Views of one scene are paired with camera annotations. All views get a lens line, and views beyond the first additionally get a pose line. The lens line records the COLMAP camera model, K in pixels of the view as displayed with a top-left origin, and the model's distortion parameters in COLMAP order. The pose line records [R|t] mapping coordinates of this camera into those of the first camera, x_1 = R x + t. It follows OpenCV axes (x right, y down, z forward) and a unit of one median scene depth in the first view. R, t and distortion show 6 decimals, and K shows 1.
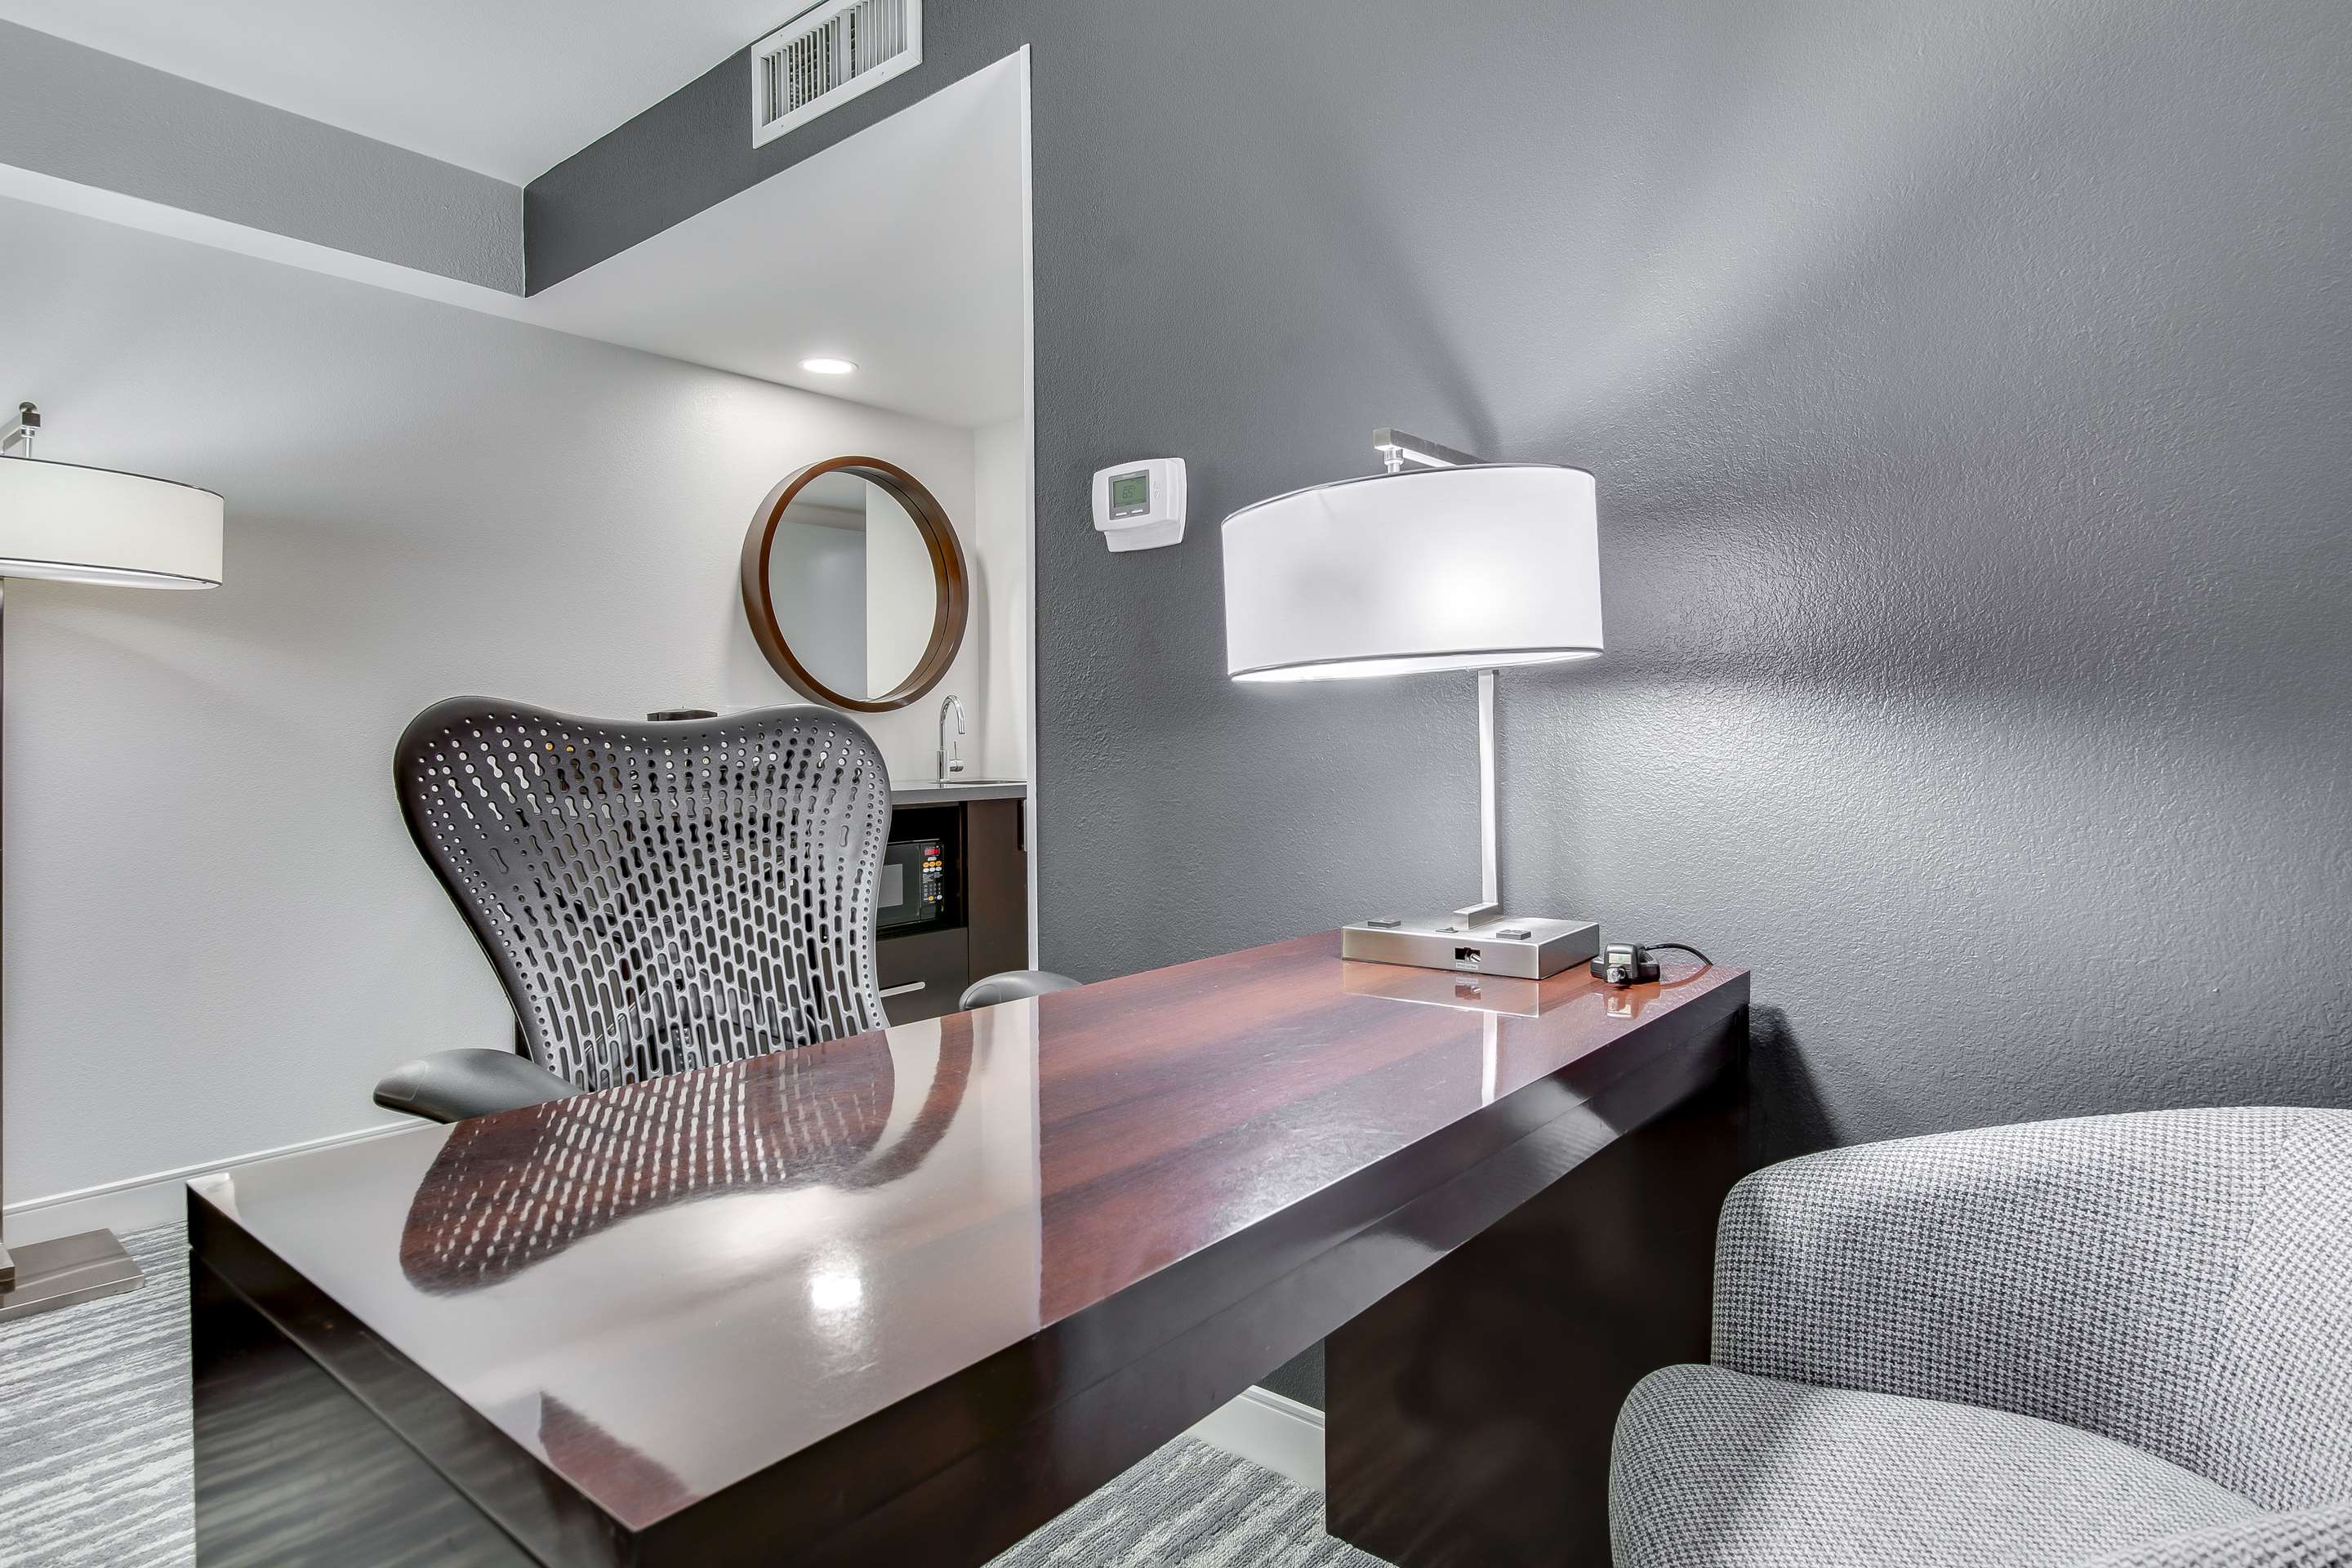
lens RADIAL K [[1272.5, 0, 1167.3], [0, 1272.5, 770.6], [0, 0, 1]] dist [-0.000273, -0.004713]
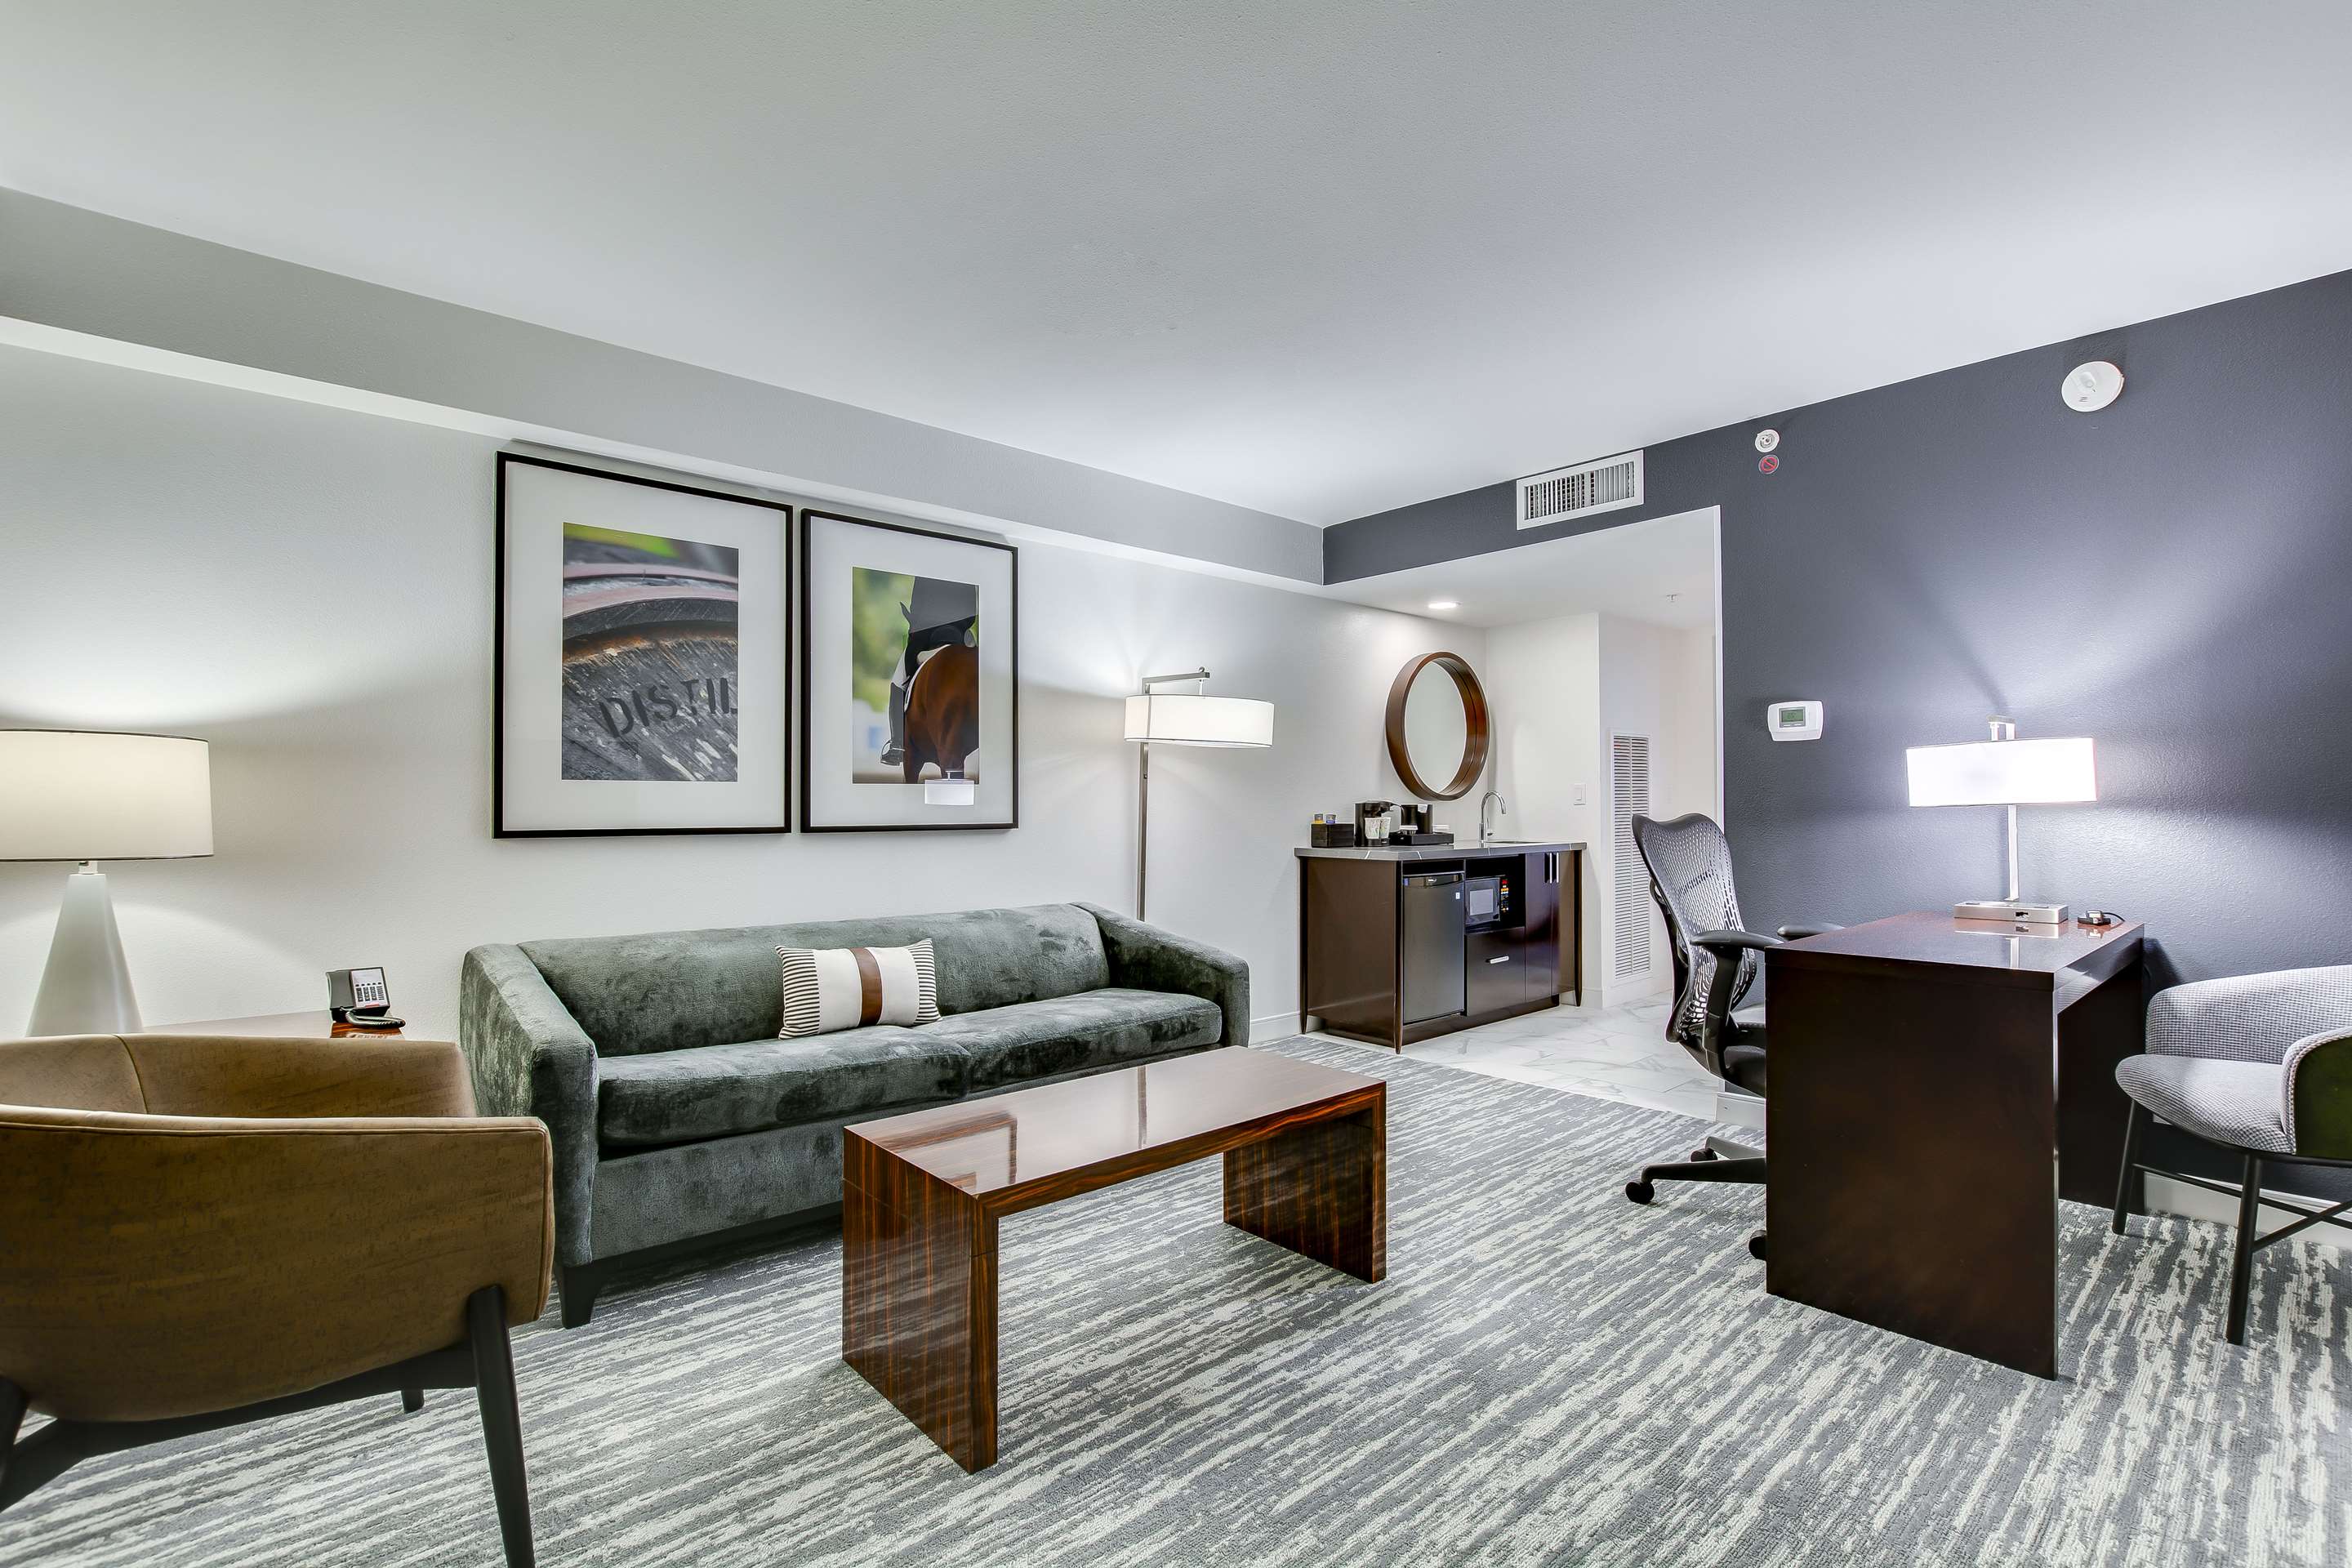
lens RADIAL K [[1080.5, 0, 1184.8], [0, 1080.5, 799.9], [0, 0, 1]] dist [0.000342, 0.000272]
pose [[0.987360, -0.003624, -0.158449, -0.730966], [-0.001241, 0.999531, -0.030591, -0.012987], [0.158486, 0.030401, 0.986893, -0.963614]]
